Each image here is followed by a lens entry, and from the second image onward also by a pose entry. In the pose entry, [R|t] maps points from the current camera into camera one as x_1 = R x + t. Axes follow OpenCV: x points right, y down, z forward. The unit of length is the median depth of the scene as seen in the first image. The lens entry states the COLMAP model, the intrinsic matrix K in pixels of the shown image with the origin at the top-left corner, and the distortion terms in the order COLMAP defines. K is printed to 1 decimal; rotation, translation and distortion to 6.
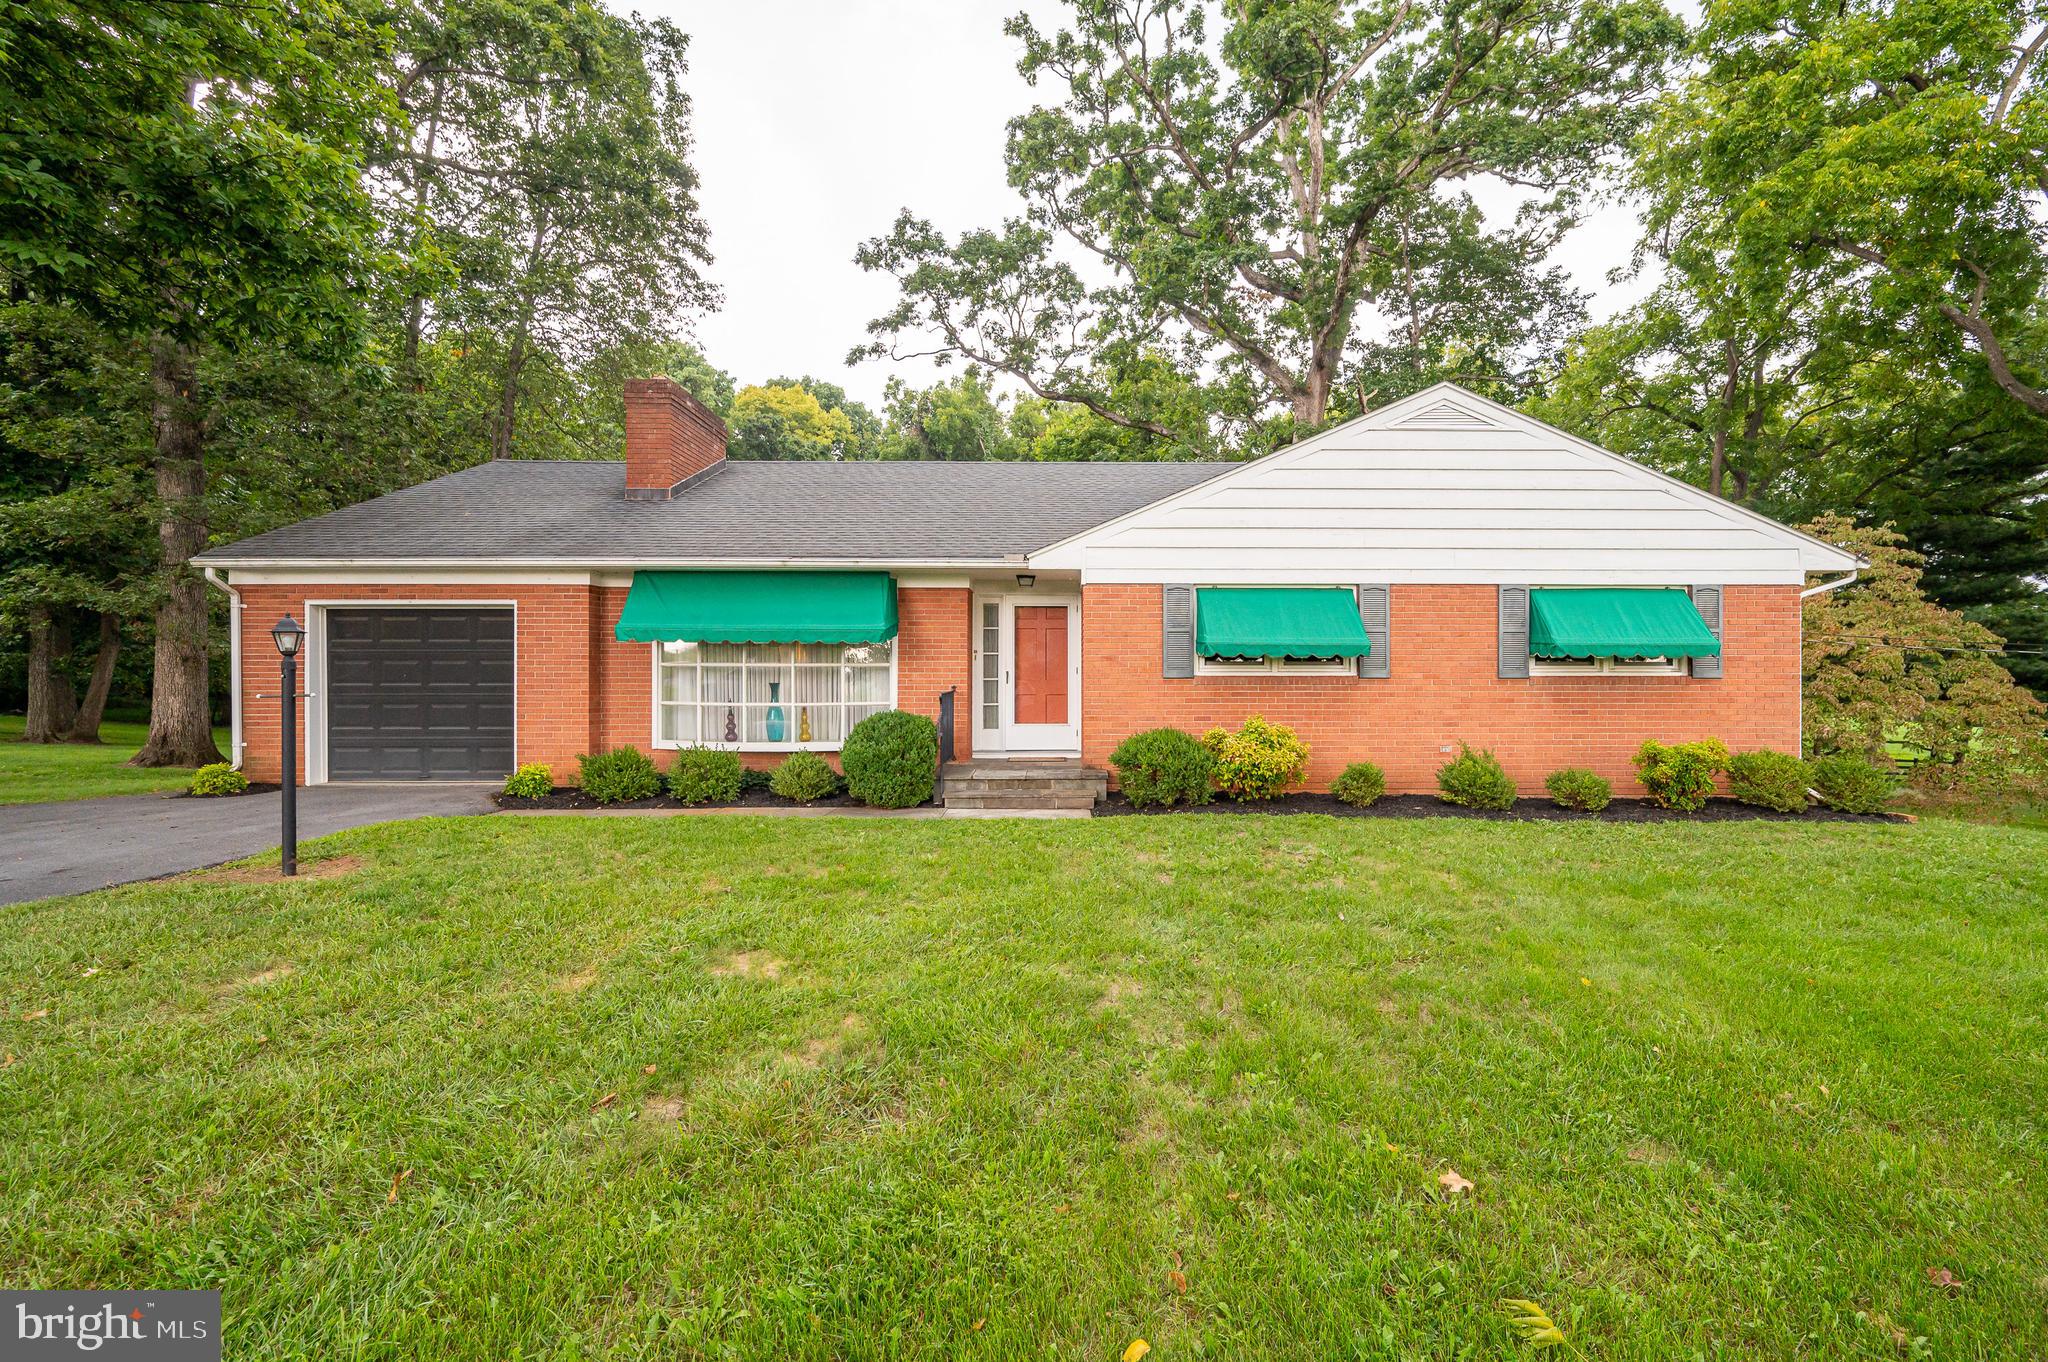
lens RADIAL K [[853.8, 0, 1101.4], [0, 853.8, 676.0], [0, 0, 1]] dist [0.000644, -0.000261]
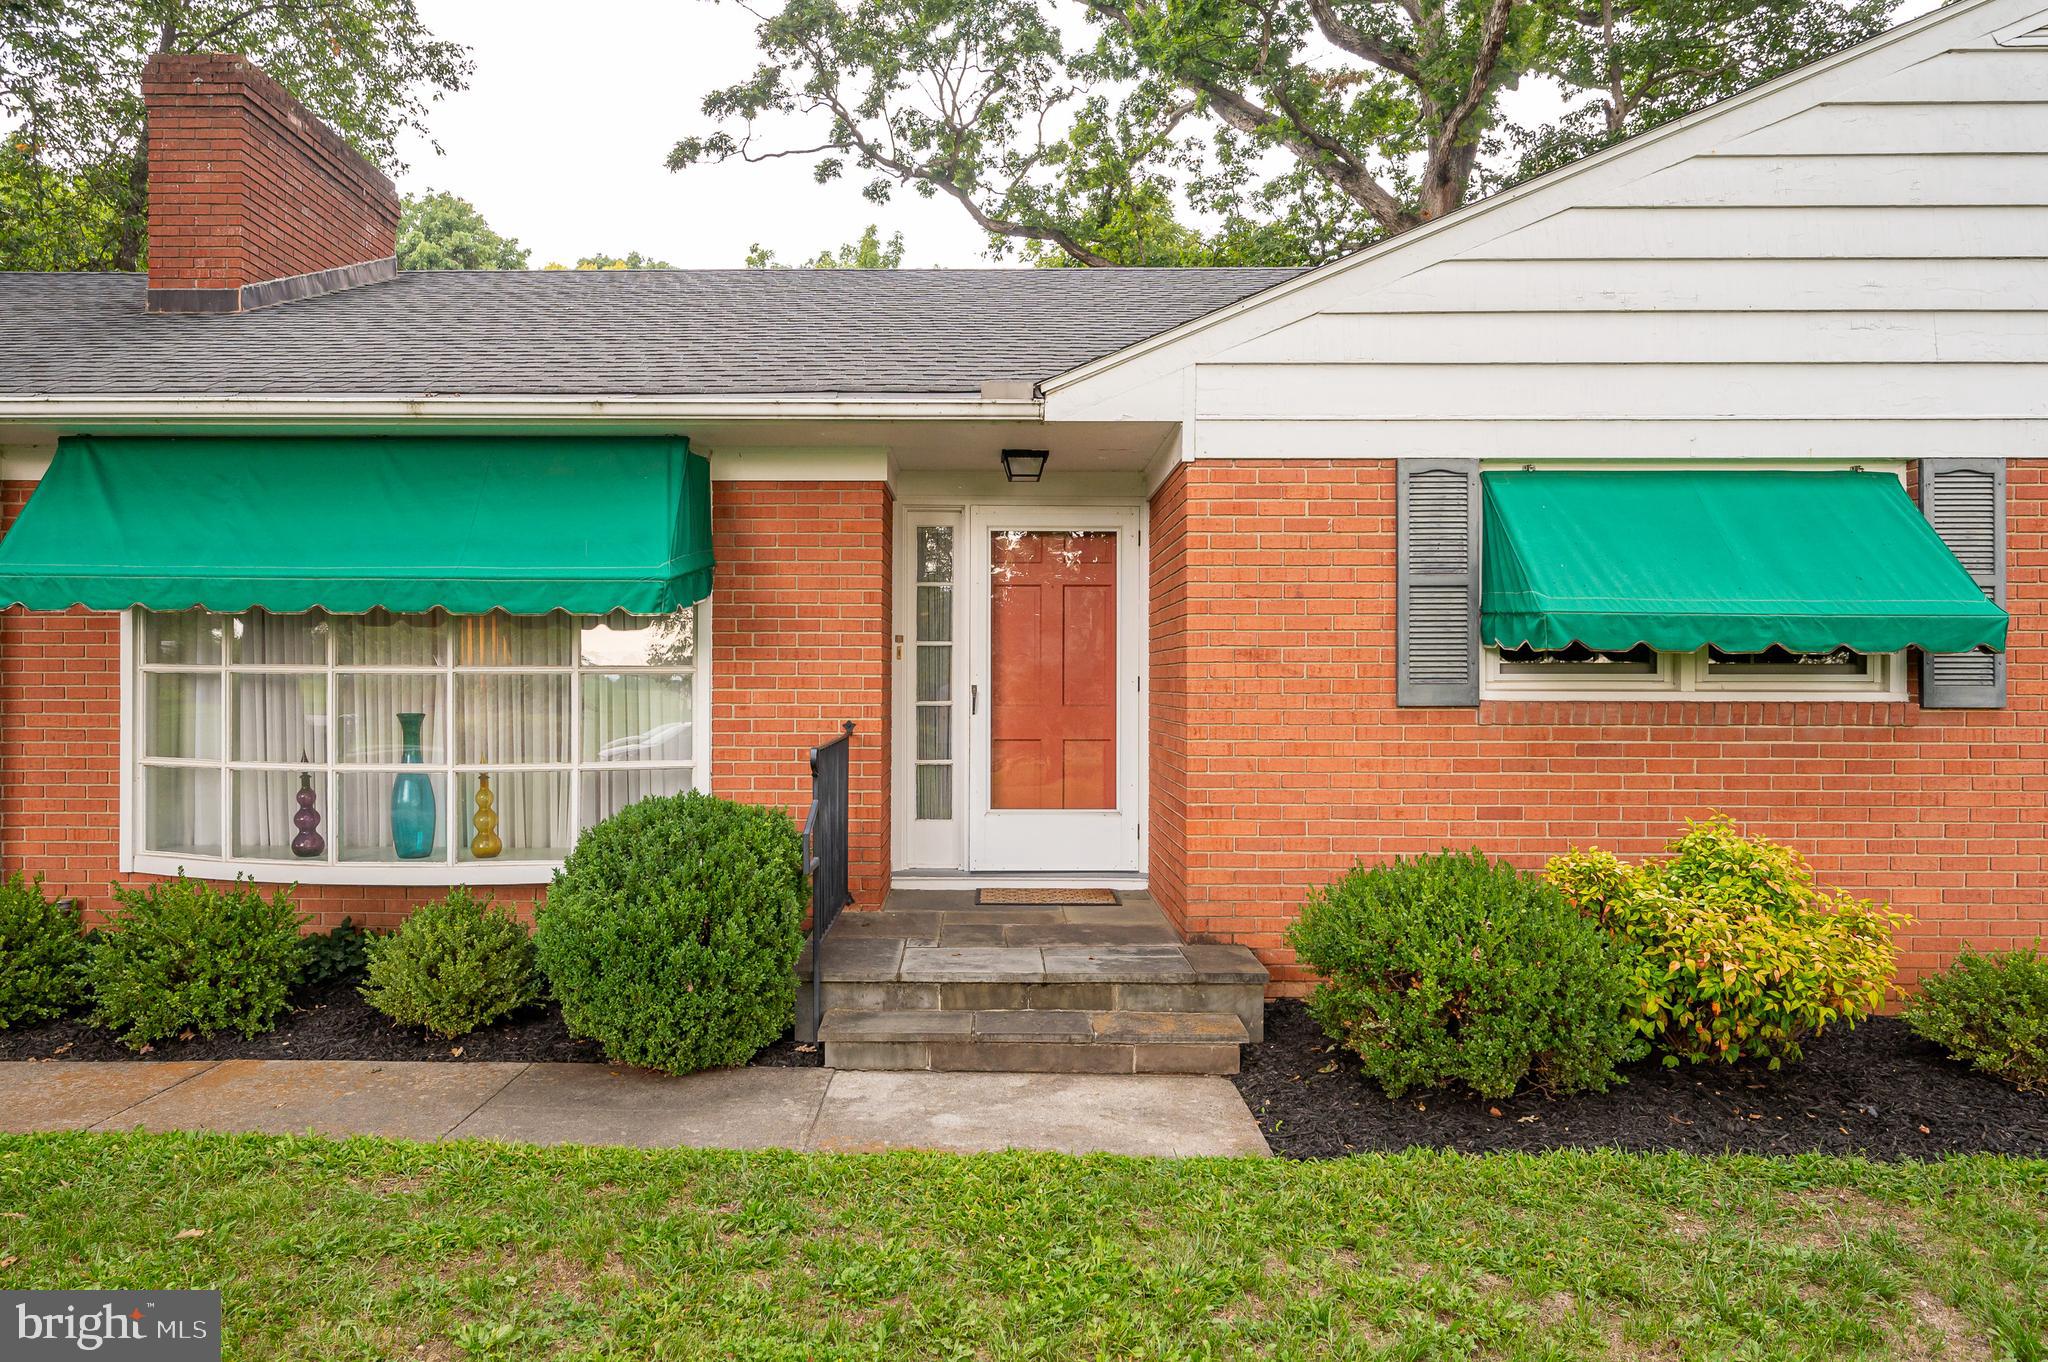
lens RADIAL K [[1130.6, 0, 1016.5], [0, 1130.6, 692.0], [0, 0, 1]] dist [-0.001225, 0.000432]
pose [[0.999798, 0.002301, -0.019973, -0.078817], [-0.002088, 0.999941, 0.010684, -0.008478], [0.019996, -0.010641, 0.999743, 0.443718]]
